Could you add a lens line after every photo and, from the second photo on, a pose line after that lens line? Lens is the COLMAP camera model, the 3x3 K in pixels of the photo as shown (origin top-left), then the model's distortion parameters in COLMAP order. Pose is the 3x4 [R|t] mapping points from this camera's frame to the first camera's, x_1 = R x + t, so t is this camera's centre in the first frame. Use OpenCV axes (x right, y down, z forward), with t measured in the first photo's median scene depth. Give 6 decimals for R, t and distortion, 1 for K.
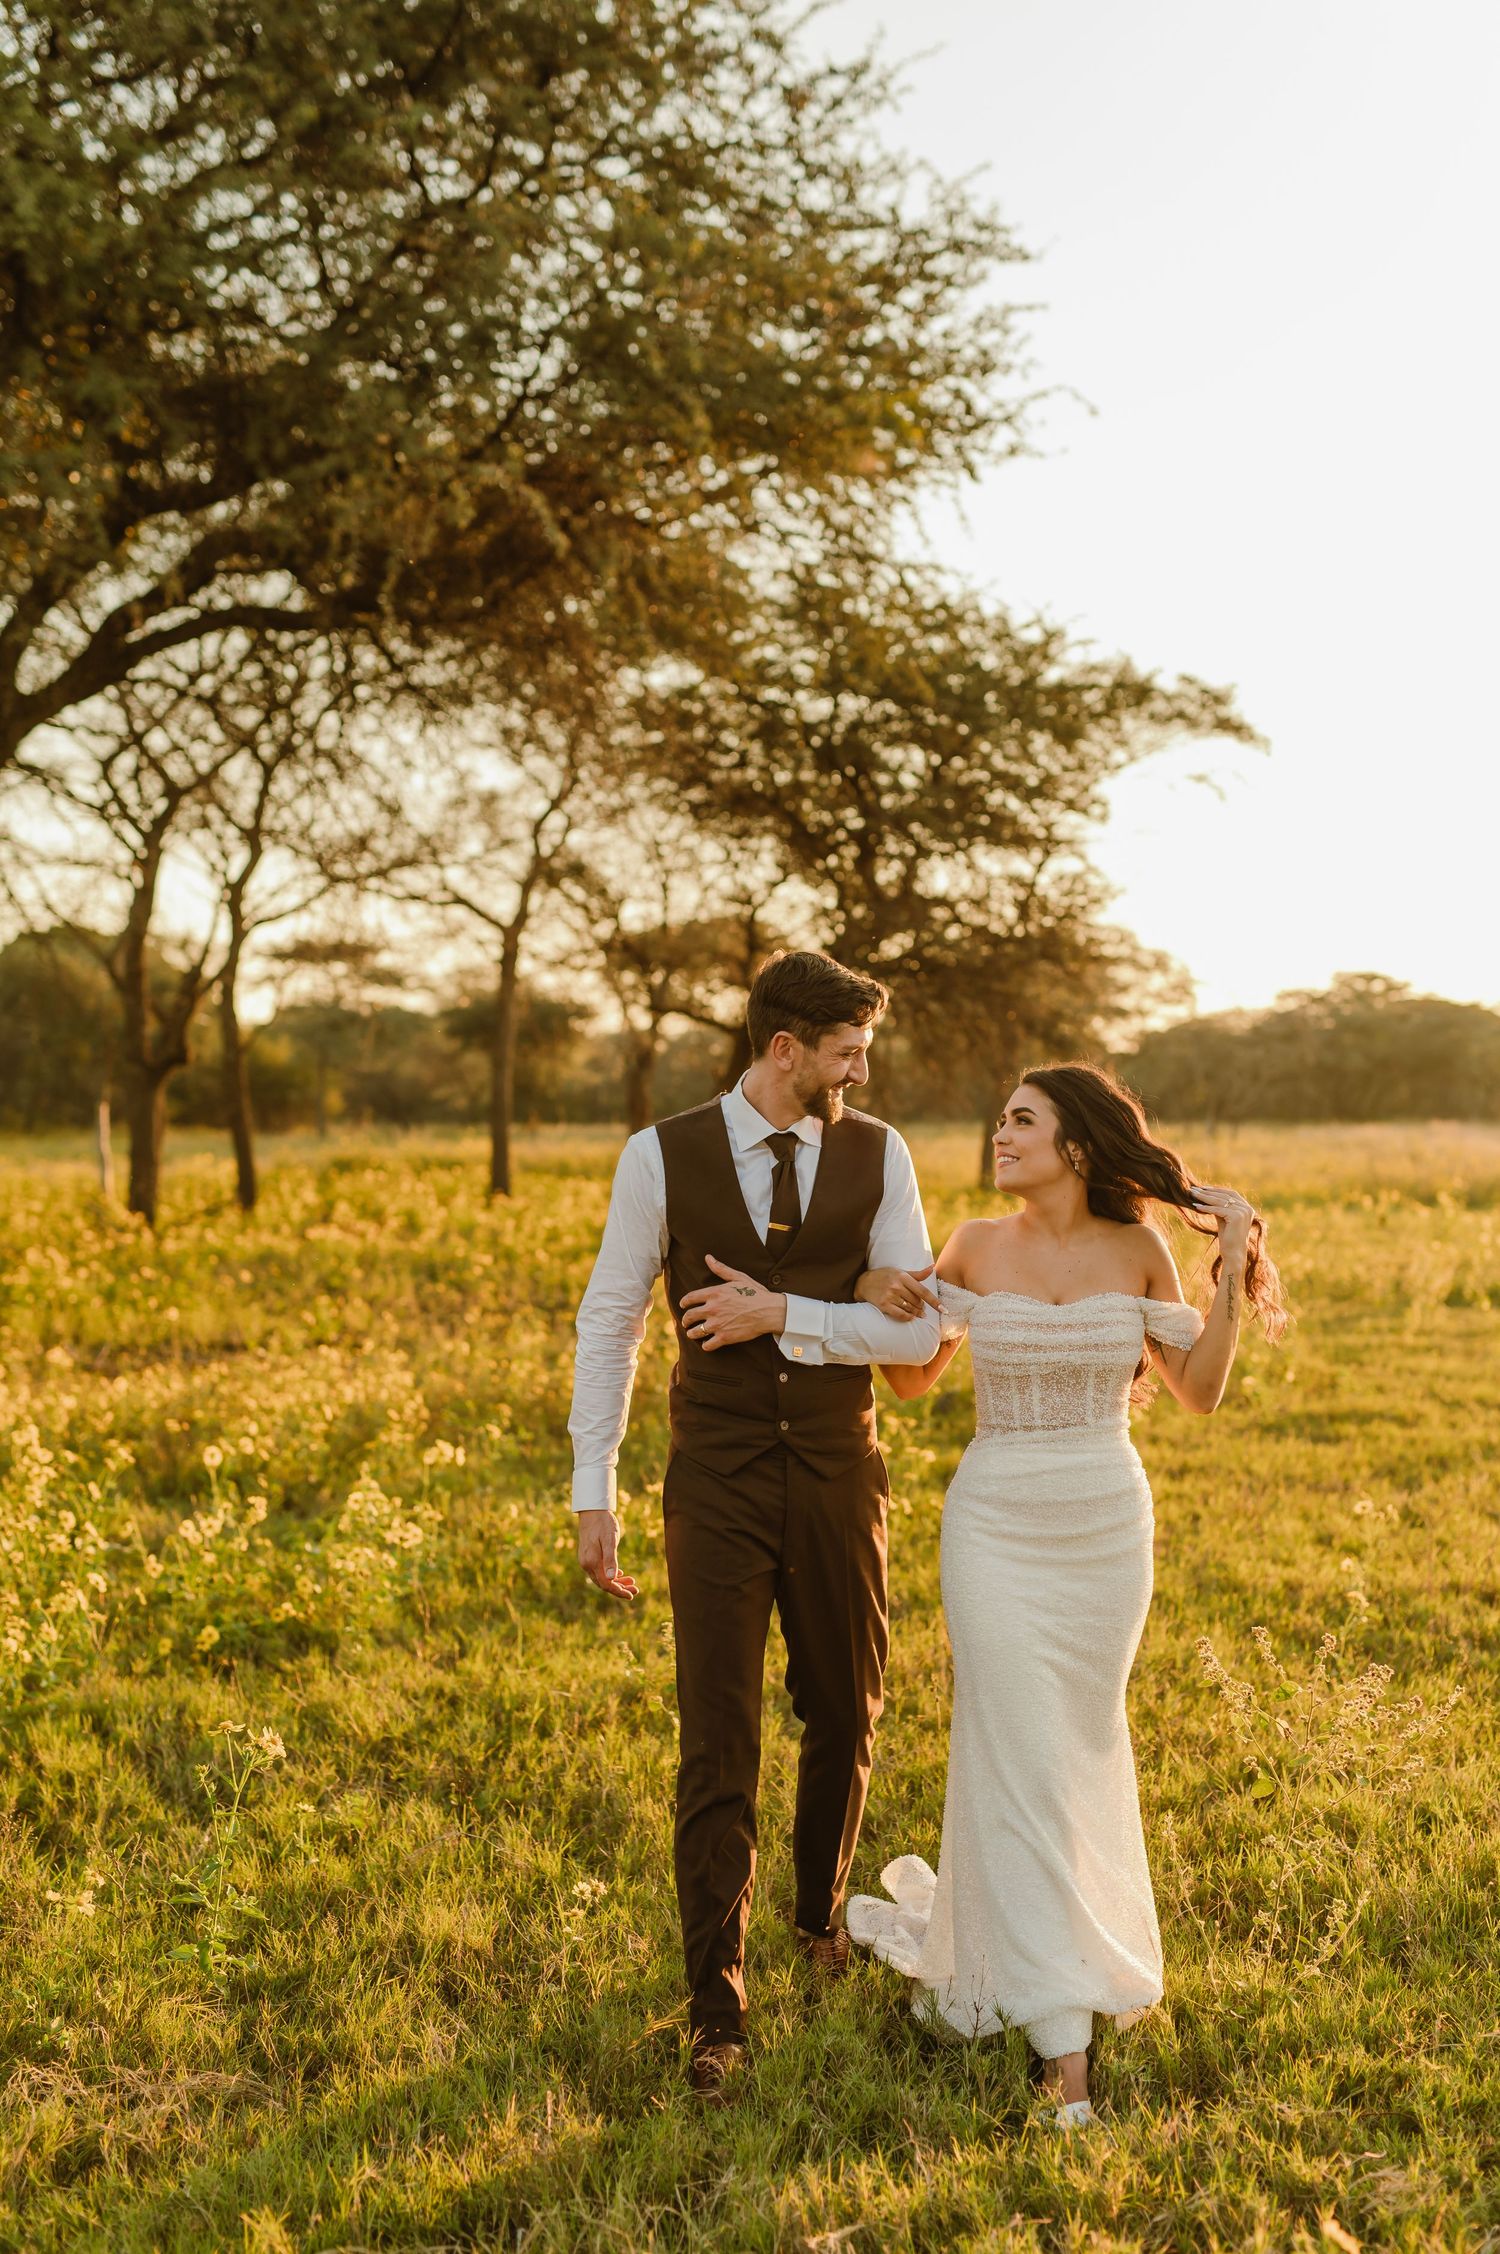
lens RADIAL K [[4553.7, 0, 750.0], [0, 4553.7, 1127.0], [0, 0, 1]] dist [0.027301, 0.045675]
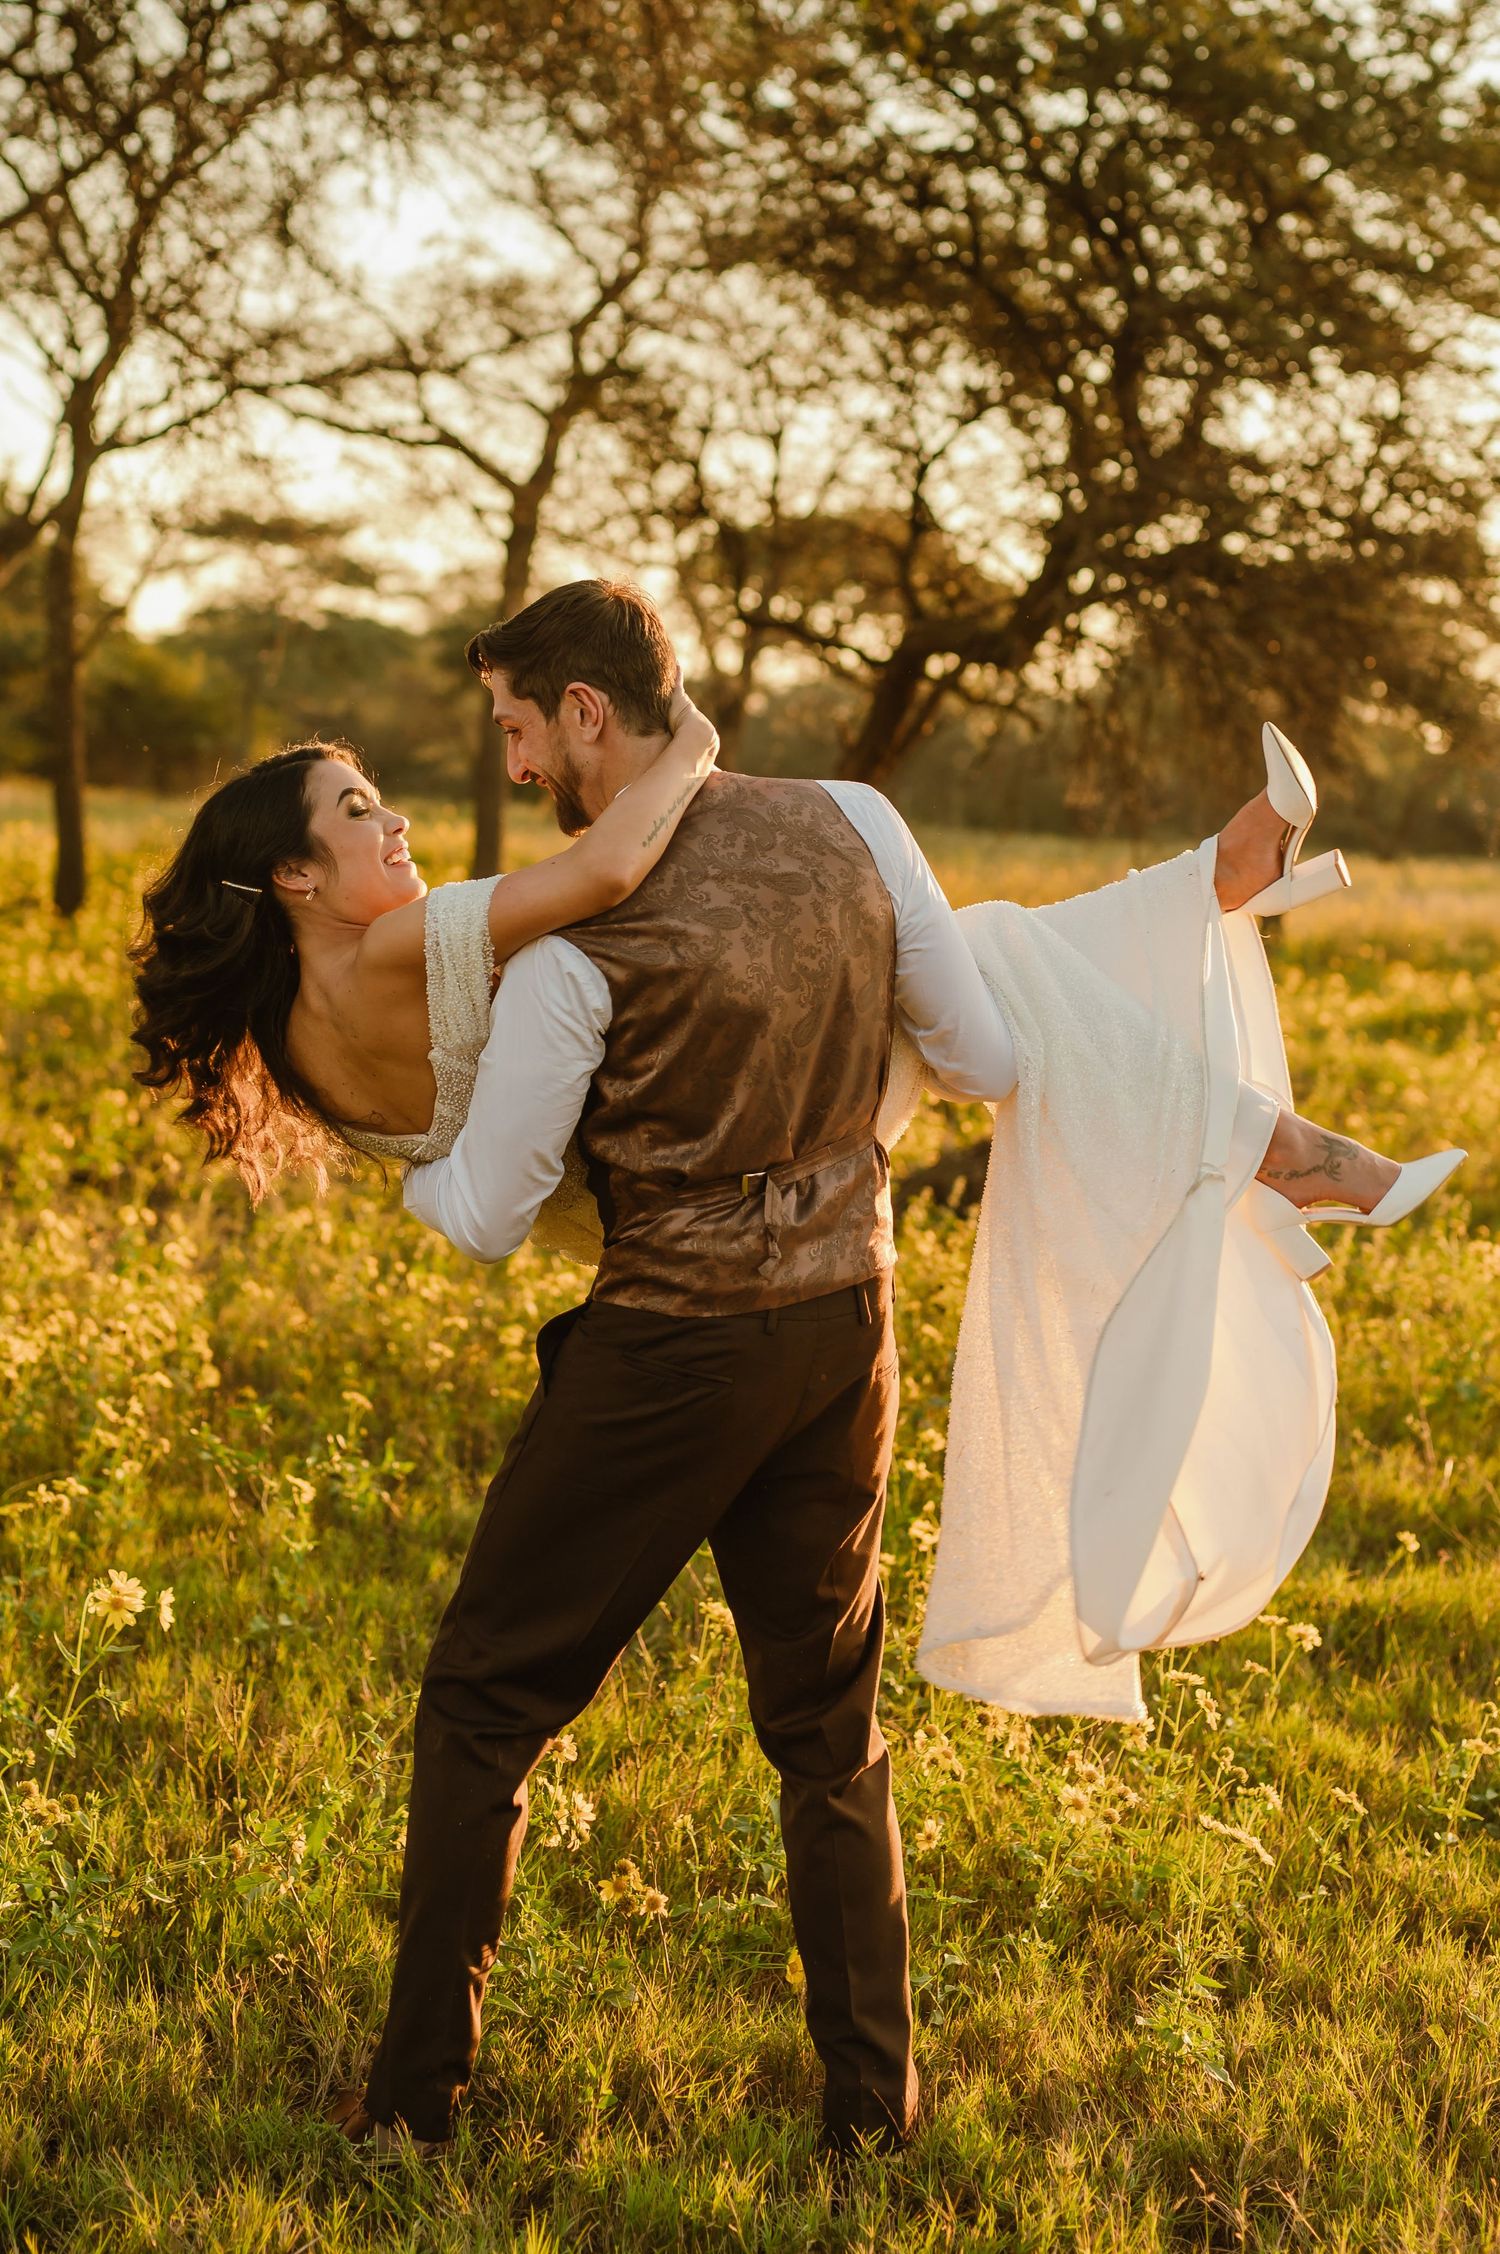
lens RADIAL K [[4553.7, 0, 750.0], [0, 4553.7, 1127.0], [0, 0, 1]] dist [0.027301, 0.045675]
pose [[0.997870, 0.061989, -0.020337, -0.004108], [-0.060520, 0.995964, 0.066283, 0.000066], [0.024364, -0.064911, 0.997594, 0.378173]]
